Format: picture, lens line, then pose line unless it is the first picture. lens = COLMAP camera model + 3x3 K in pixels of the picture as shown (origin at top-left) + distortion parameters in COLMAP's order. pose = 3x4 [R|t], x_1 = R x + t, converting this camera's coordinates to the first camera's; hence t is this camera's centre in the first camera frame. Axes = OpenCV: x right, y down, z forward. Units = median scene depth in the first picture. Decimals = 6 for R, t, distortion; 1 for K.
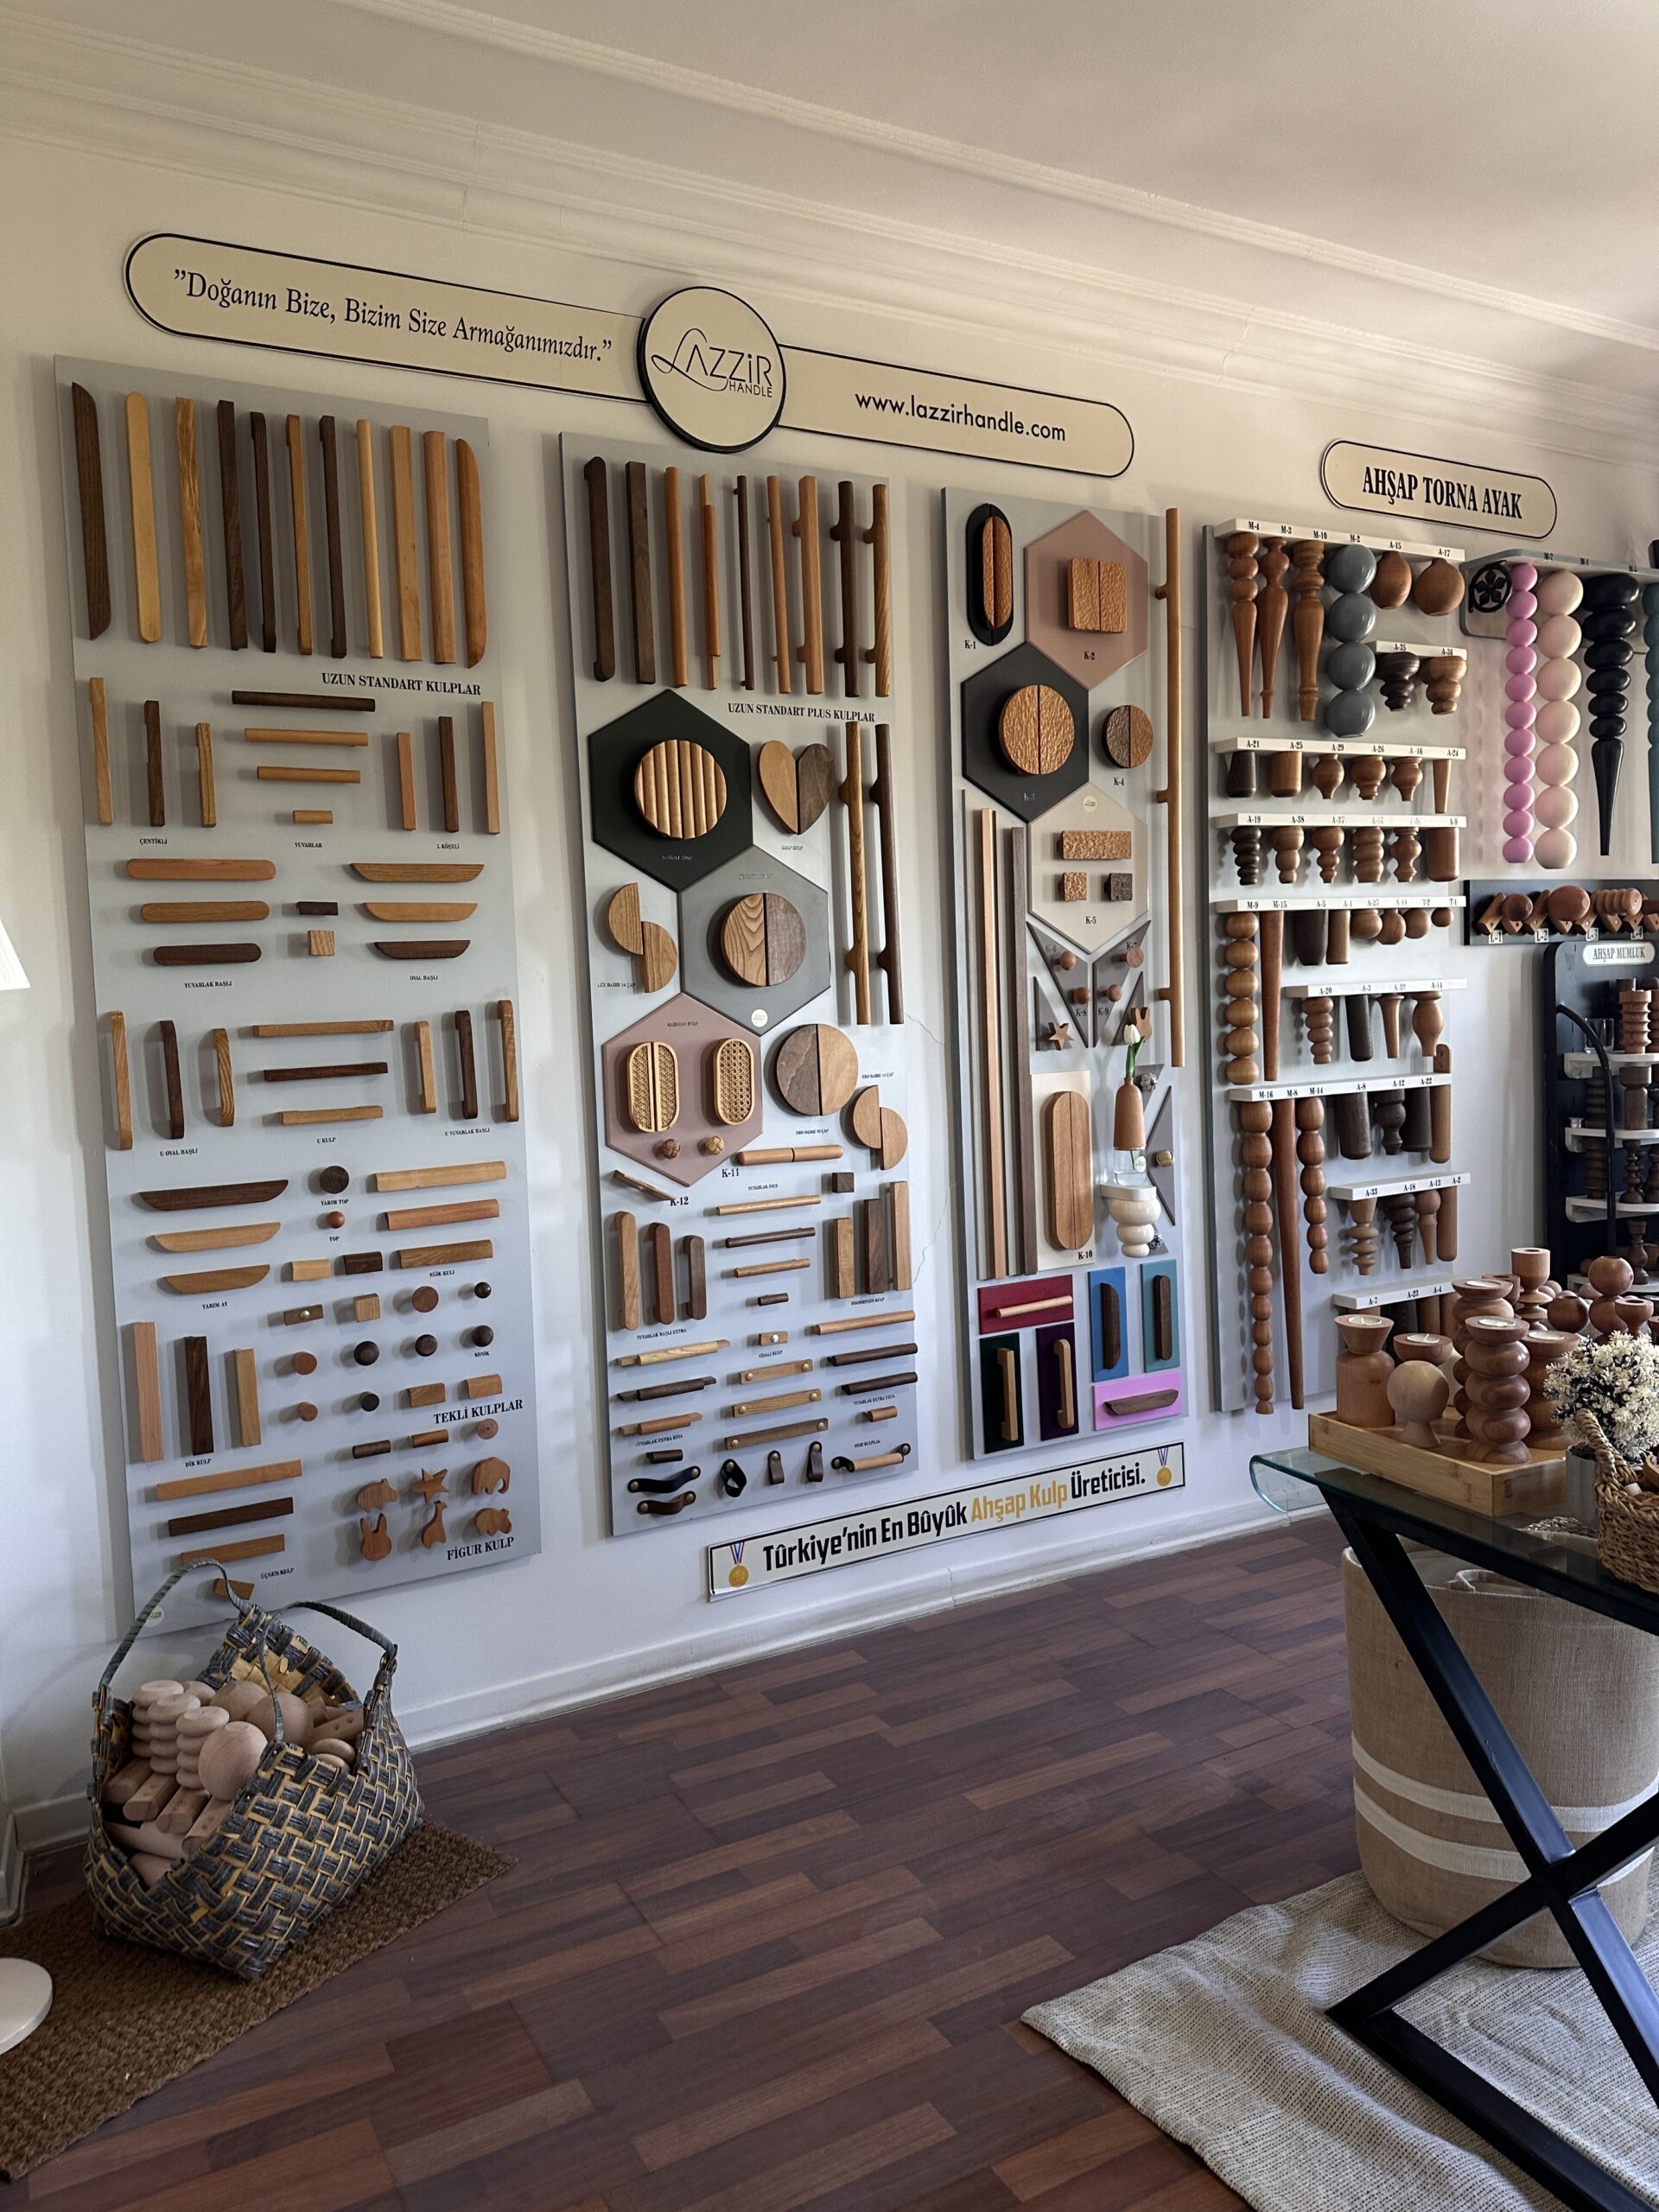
lens RADIAL K [[1600.8, 0, 829.5], [0, 1600.8, 1106.0], [0, 0, 1]] dist [0.125598, -0.159666]
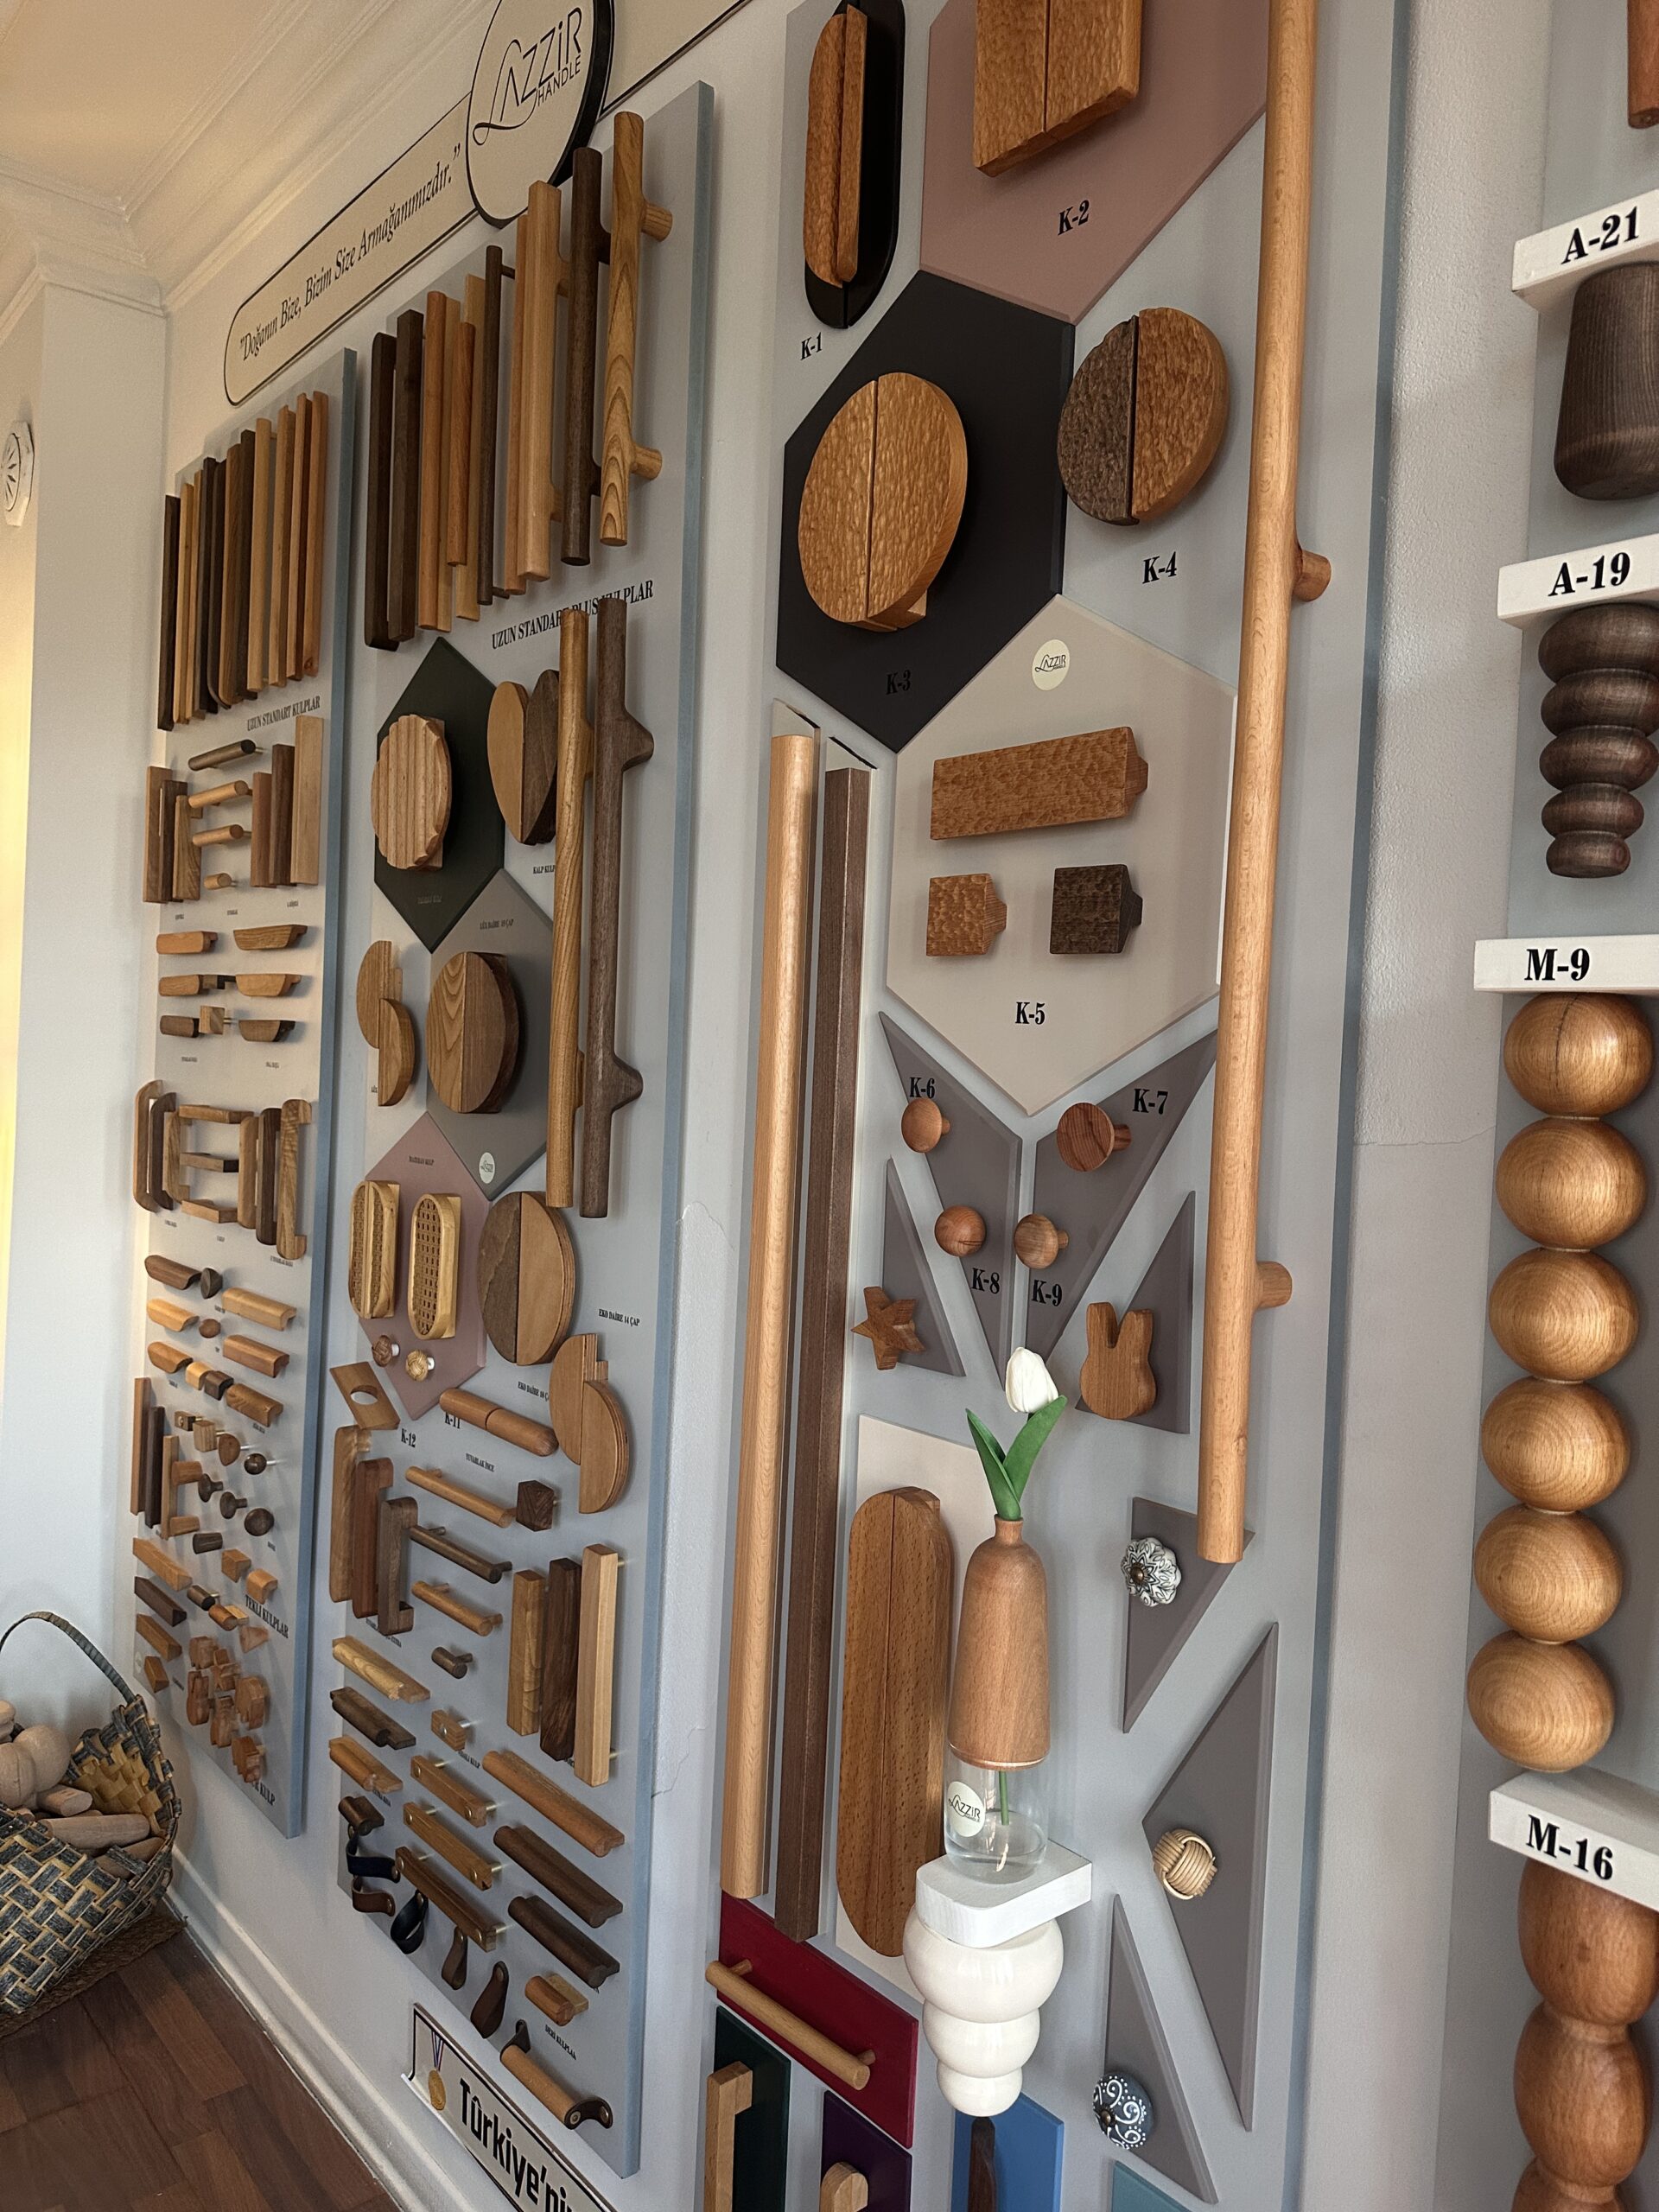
lens RADIAL K [[1571.5, 0, 829.5], [0, 1571.5, 1106.0], [0, 0, 1]] dist [0.088130, -0.159805]
pose [[0.192764, 0.072498, -0.978563, 0.600110], [-0.128549, 0.990538, 0.048062, -0.135723], [0.972788, 0.116529, 0.200260, 1.135809]]
